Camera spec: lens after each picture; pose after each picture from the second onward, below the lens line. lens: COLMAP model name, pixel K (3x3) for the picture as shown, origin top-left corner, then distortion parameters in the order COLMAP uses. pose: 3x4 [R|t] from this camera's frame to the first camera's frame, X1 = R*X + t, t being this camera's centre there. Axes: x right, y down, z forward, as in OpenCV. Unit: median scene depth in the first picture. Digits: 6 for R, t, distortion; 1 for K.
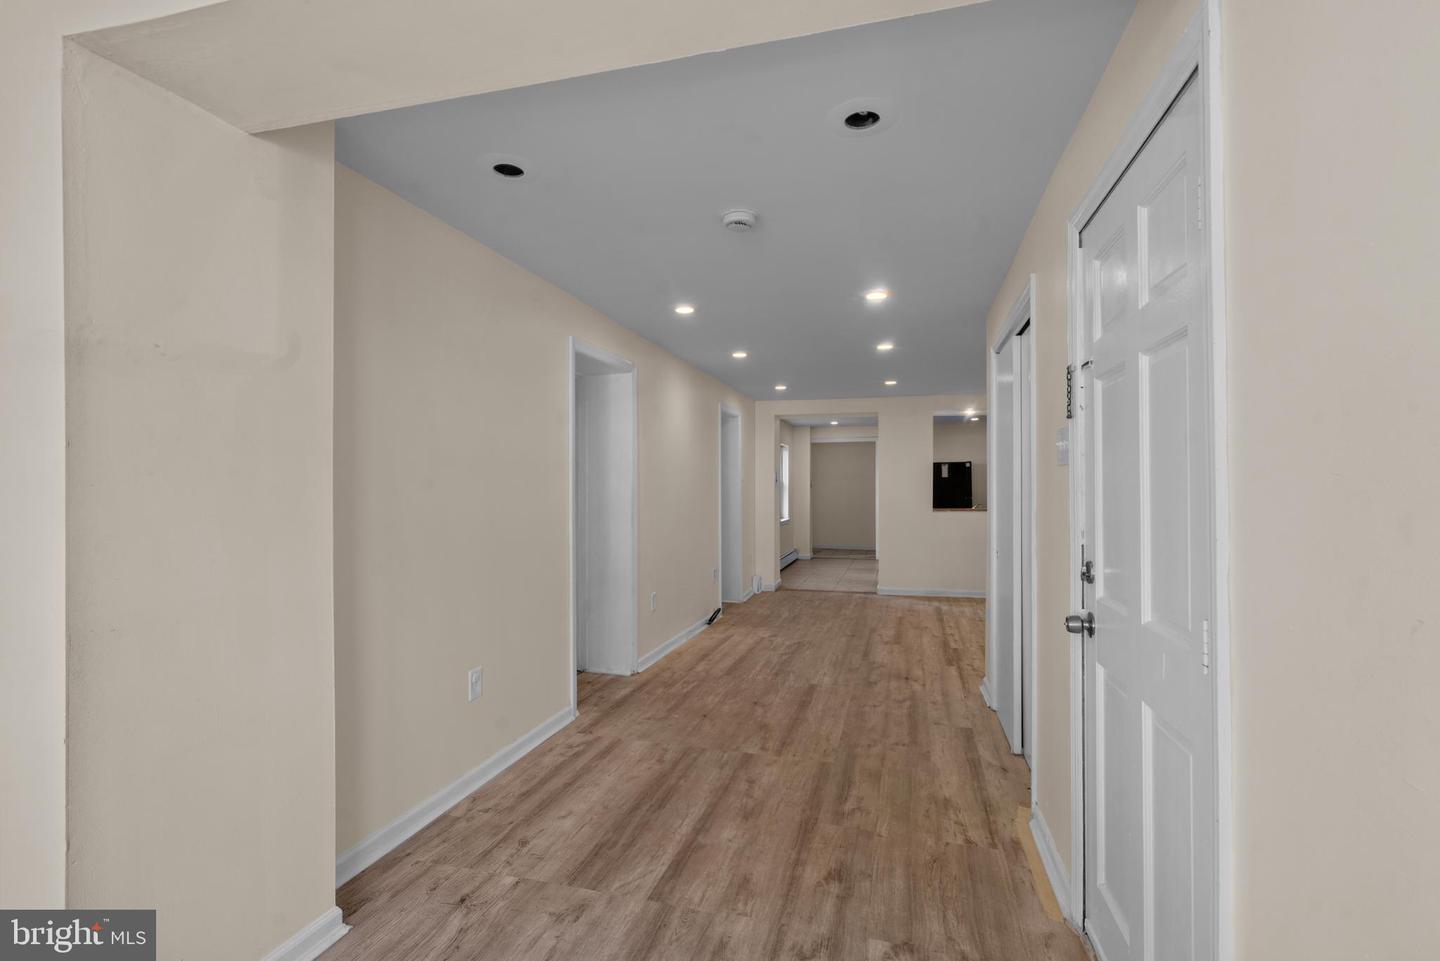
lens RADIAL K [[669.8, 0, 710.7], [0, 669.8, 479.3], [0, 0, 1]] dist [-0.002670, 0.002248]
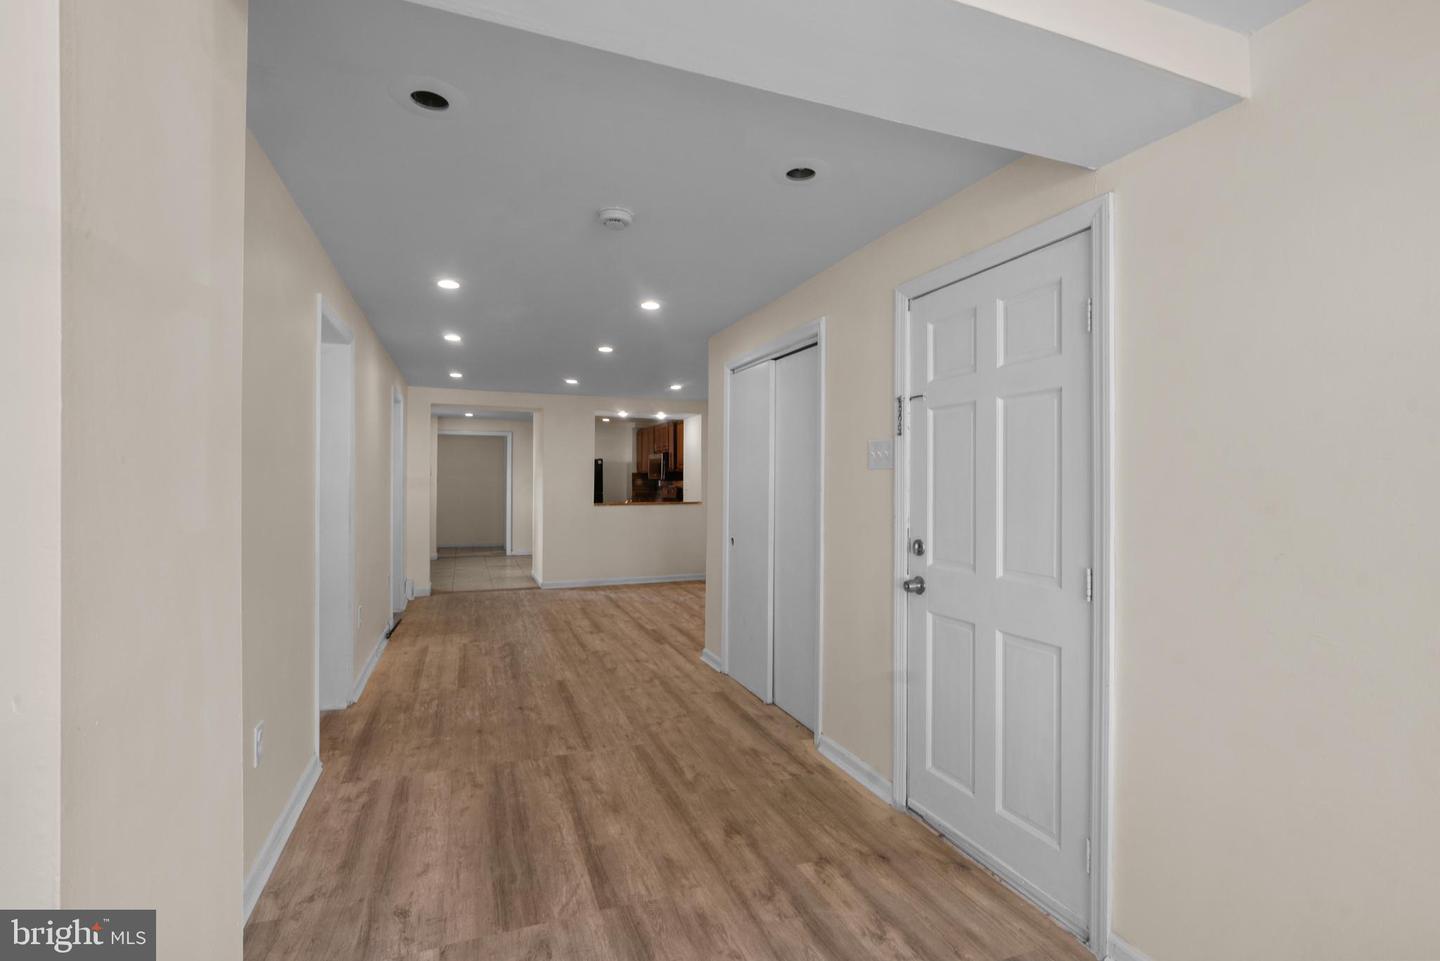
lens RADIAL K [[669.8, 0, 719.2], [0, 669.8, 477.6], [0, 0, 1]] dist [-0.002670, 0.002248]
pose [[0.798720, 0.010921, 0.601604, -0.305604], [-0.014012, 0.999902, 0.000451, -0.000200], [-0.601540, -0.008790, 0.798794, 0.071791]]
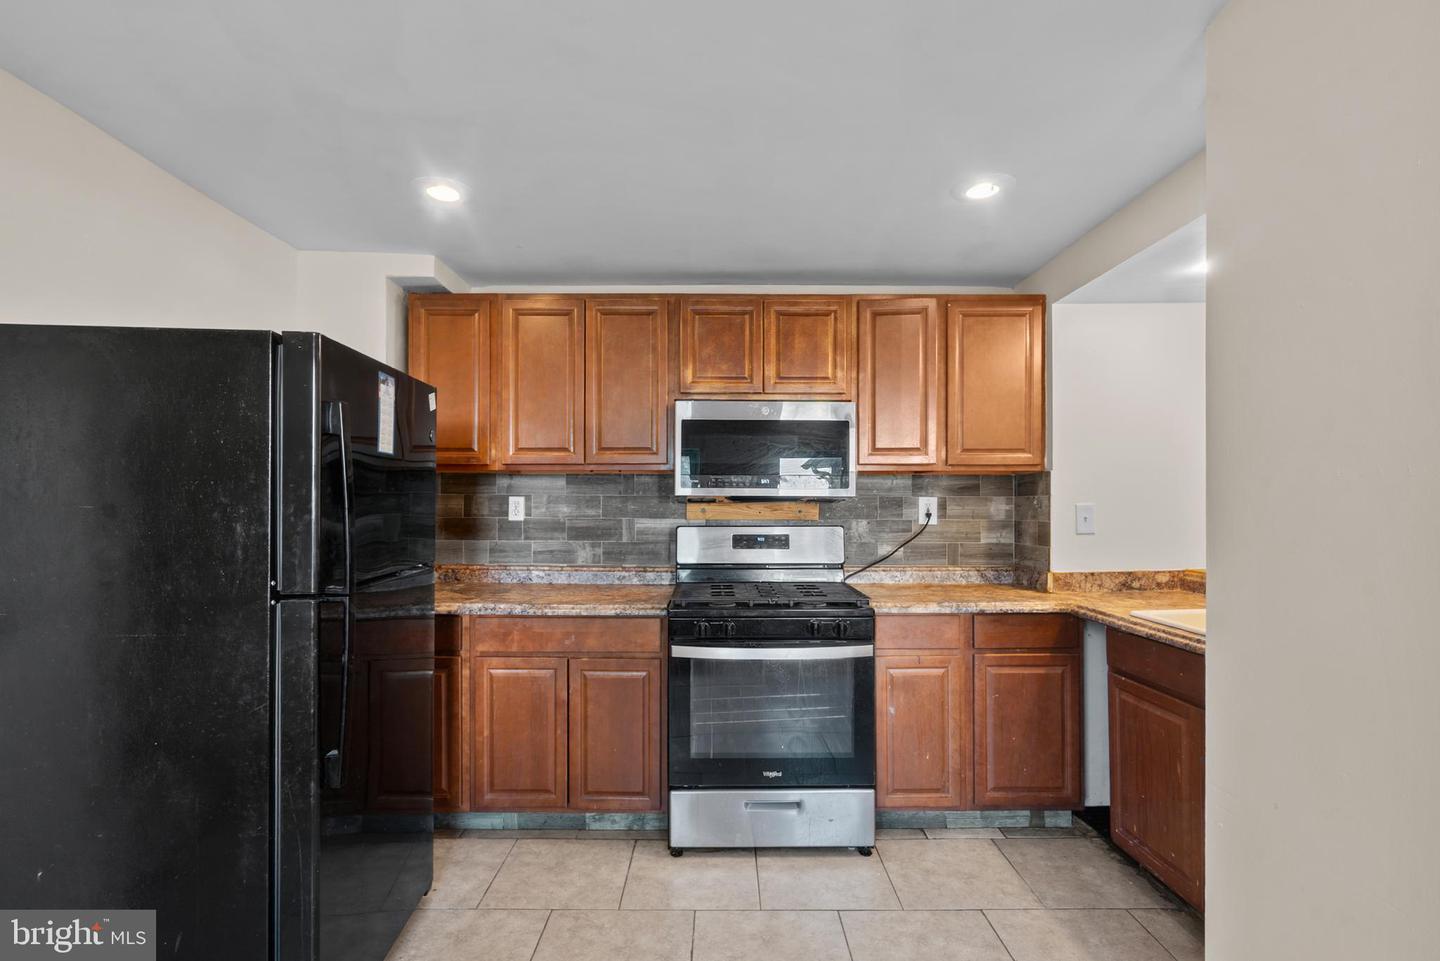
lens RADIAL K [[669.8, 0, 714.6], [0, 669.8, 504.8], [0, 0, 1]] dist [-0.002670, 0.002248]
pose [[-0.265292, 0.001502, 0.964167, 0.463133], [-0.014934, 0.999872, -0.005667, 0.025539], [-0.964052, -0.015902, -0.265236, 2.715234]]
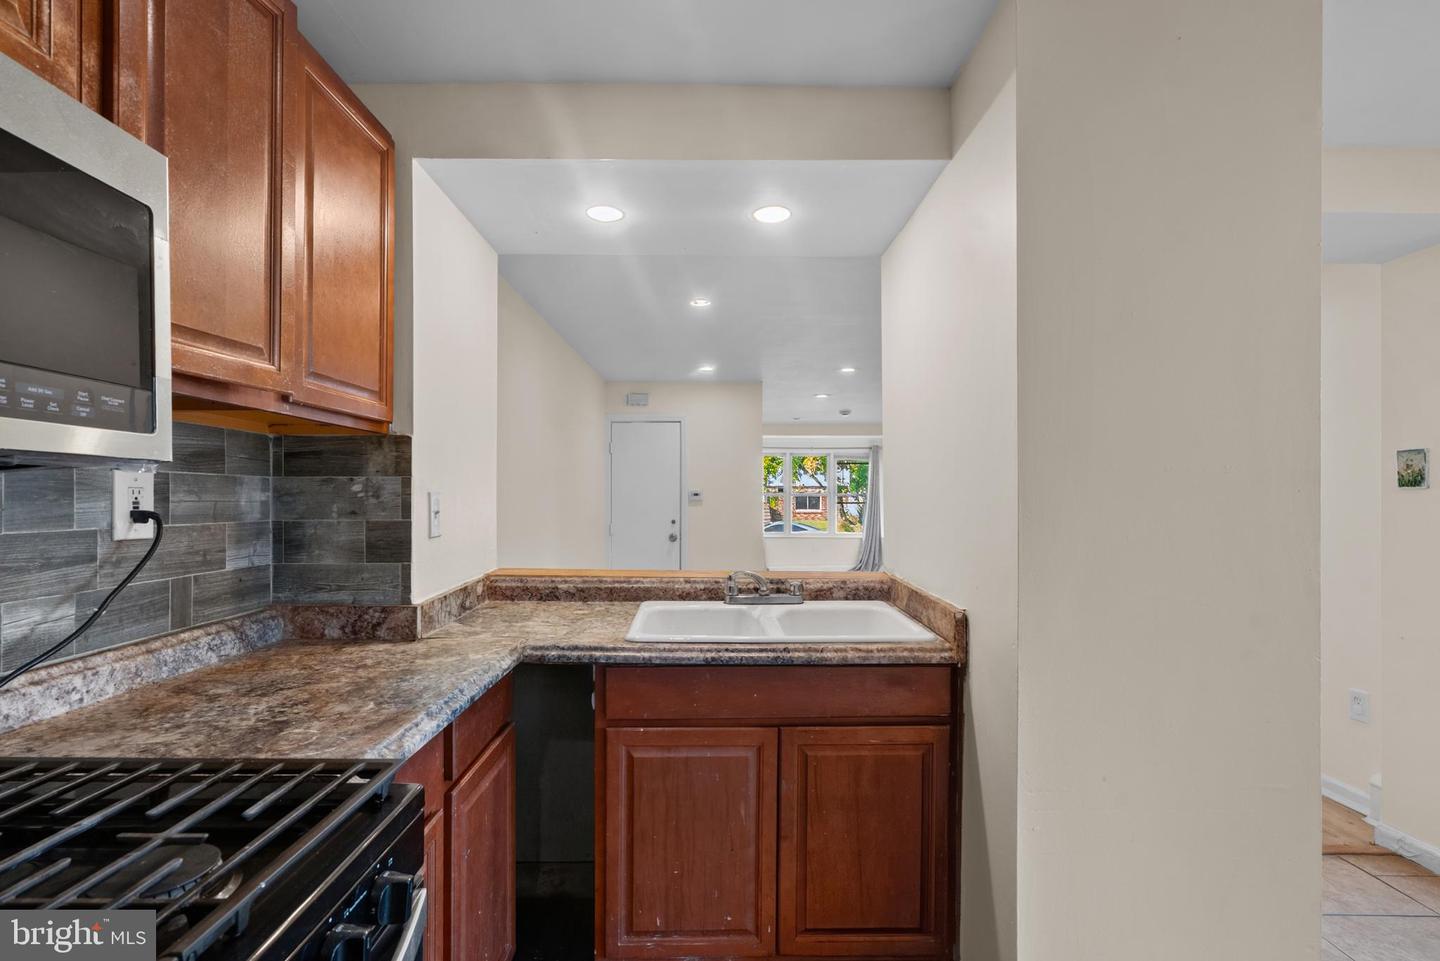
lens RADIAL K [[669.8, 0, 708.0], [0, 669.8, 497.8], [0, 0, 1]] dist [-0.002670, 0.002248]
pose [[-0.963742, 0.000223, -0.266835, 1.018448], [0.003710, 0.999914, -0.012564, 0.025739], [0.266810, -0.013099, -0.963660, 2.638522]]
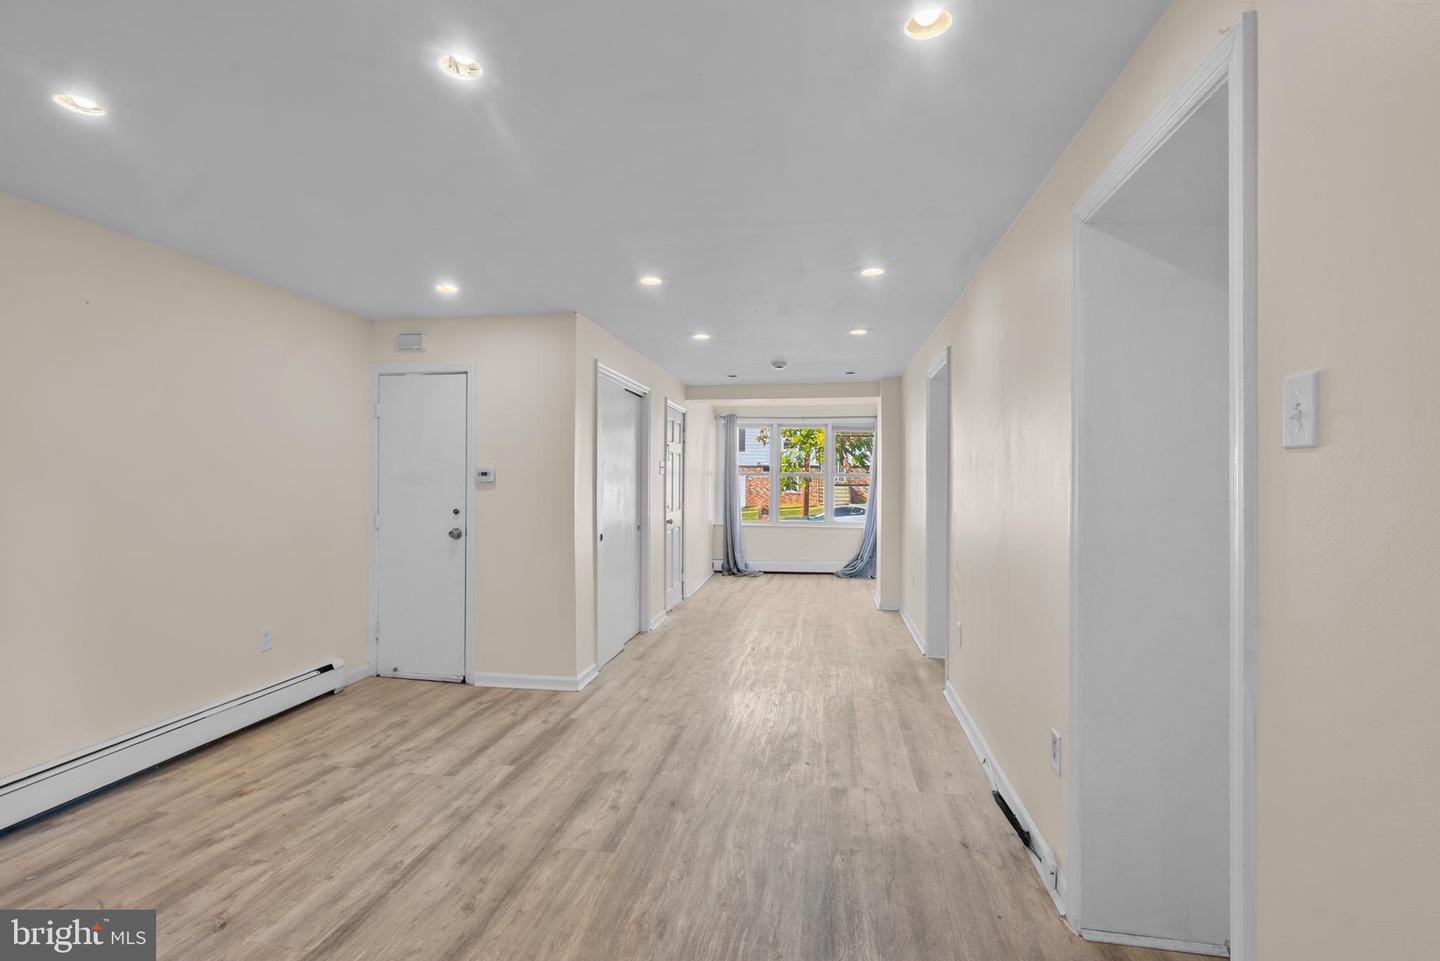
lens RADIAL K [[669.8, 0, 713.5], [0, 669.8, 482.2], [0, 0, 1]] dist [-0.002670, 0.002248]
pose [[-0.993222, -0.001088, -0.116227, 0.369398], [-0.000432, 0.999984, -0.005671, 0.017877], [0.116231, -0.005583, -0.993207, 2.264870]]
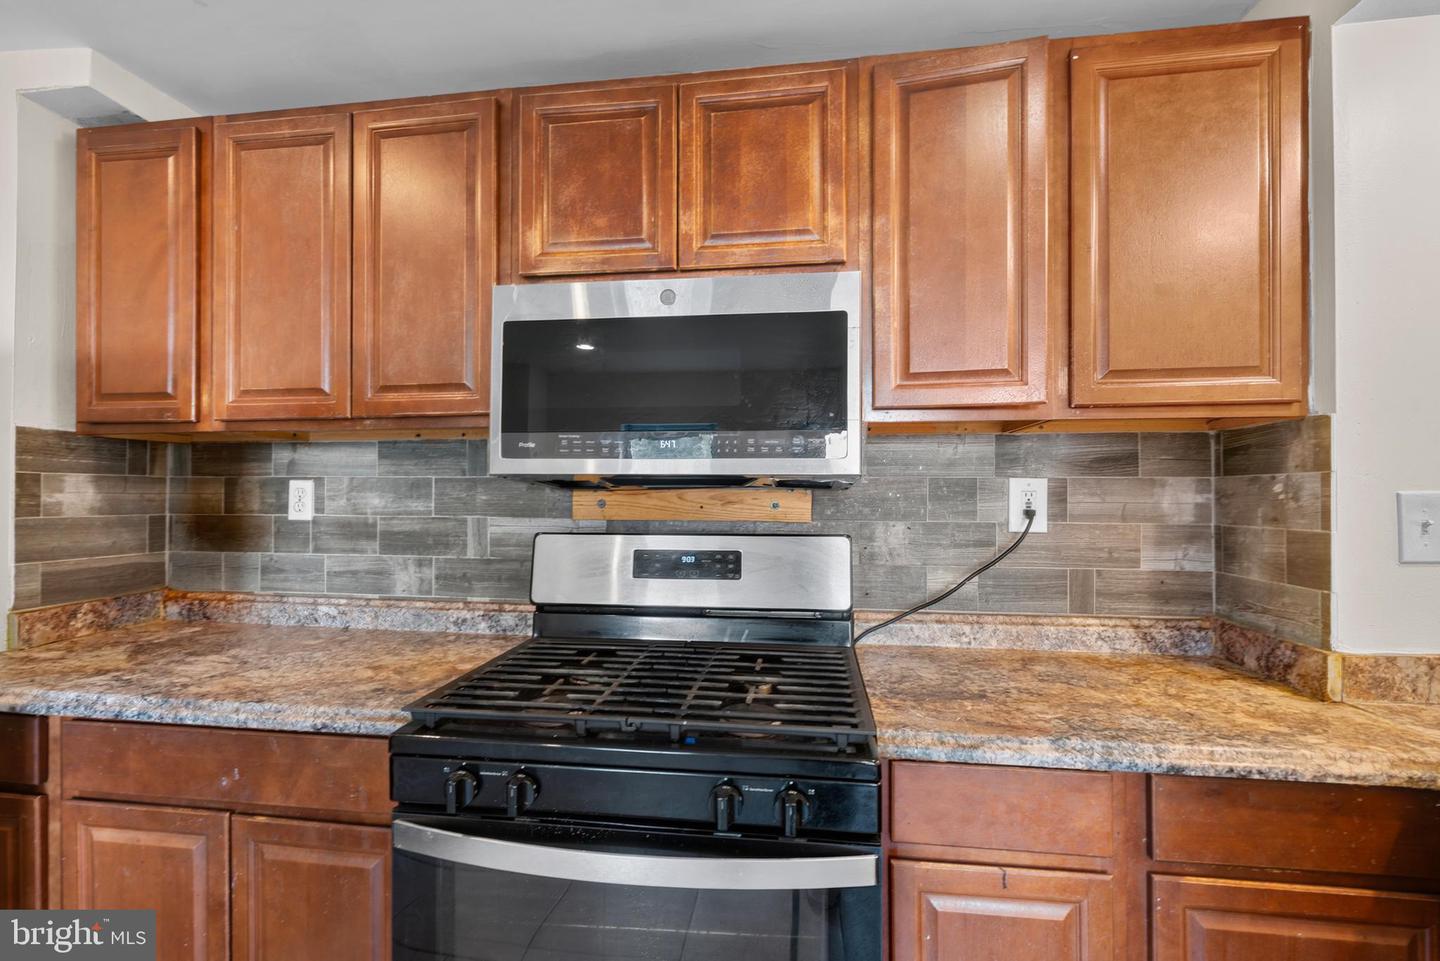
lens RADIAL K [[669.8, 0, 707.6], [0, 669.8, 489.3], [0, 0, 1]] dist [-0.002670, 0.002248]
pose [[-0.125558, 0.008941, 0.992046, 0.808000], [-0.015690, 0.999816, -0.010997, 0.021925], [-0.991962, -0.016946, -0.125395, 2.488330]]
